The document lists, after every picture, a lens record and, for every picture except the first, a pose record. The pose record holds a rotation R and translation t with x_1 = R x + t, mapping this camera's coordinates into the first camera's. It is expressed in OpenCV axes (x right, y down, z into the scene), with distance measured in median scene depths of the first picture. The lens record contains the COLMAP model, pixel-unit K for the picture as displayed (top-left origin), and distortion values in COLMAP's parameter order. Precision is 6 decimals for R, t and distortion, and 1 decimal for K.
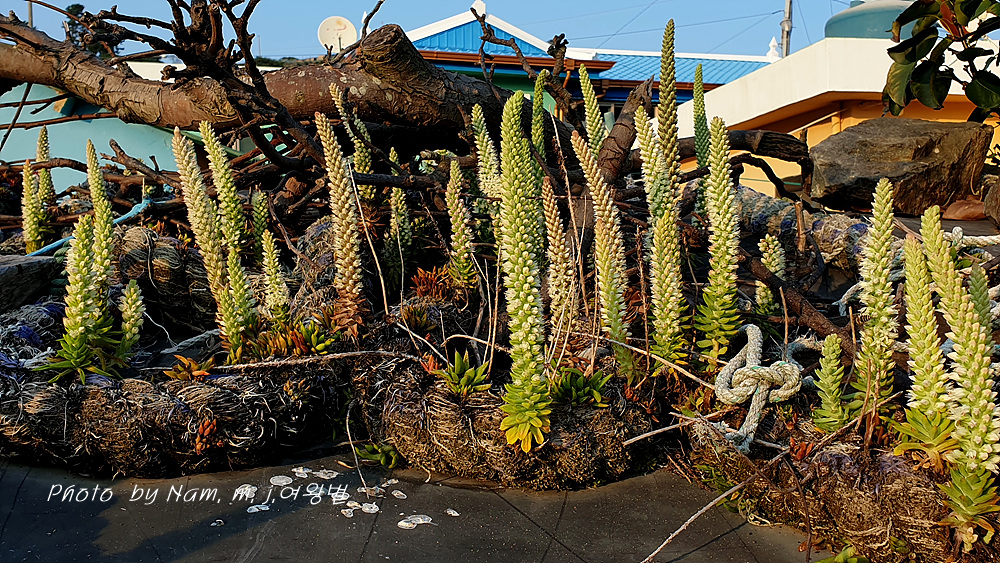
lens RADIAL K [[962.7, 0, 510.5], [0, 962.7, 274.4], [0, 0, 1]] dist [0.223313, -0.731975]
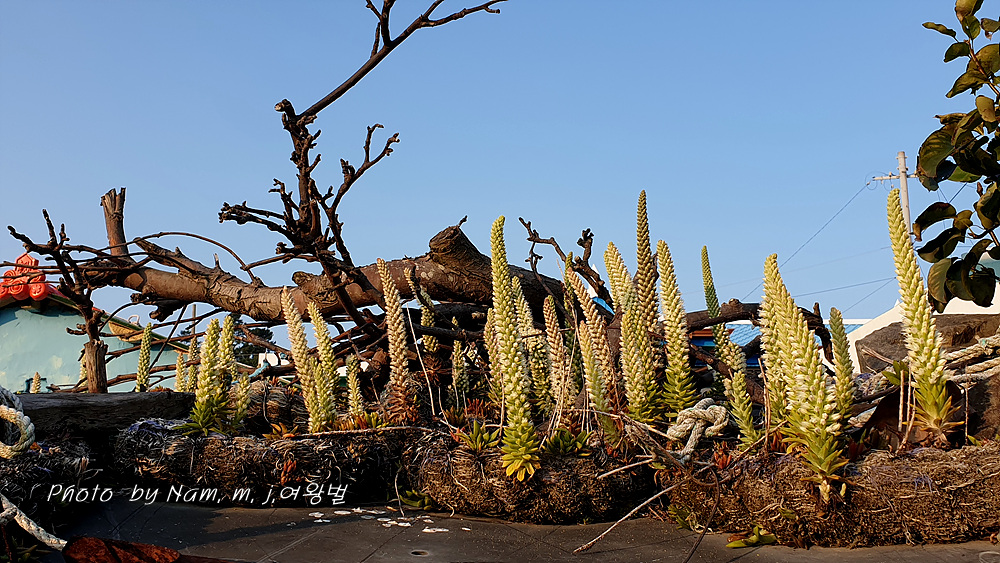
lens RADIAL K [[956.6, 0, 500.0], [0, 956.6, 281.5], [0, 0, 1]] dist [0.219266, -0.624412]
pose [[0.988979, -0.060828, -0.134980, 0.165619], [0.021203, 0.960494, -0.277491, 0.260838], [0.146527, 0.271571, 0.951199, -0.297300]]
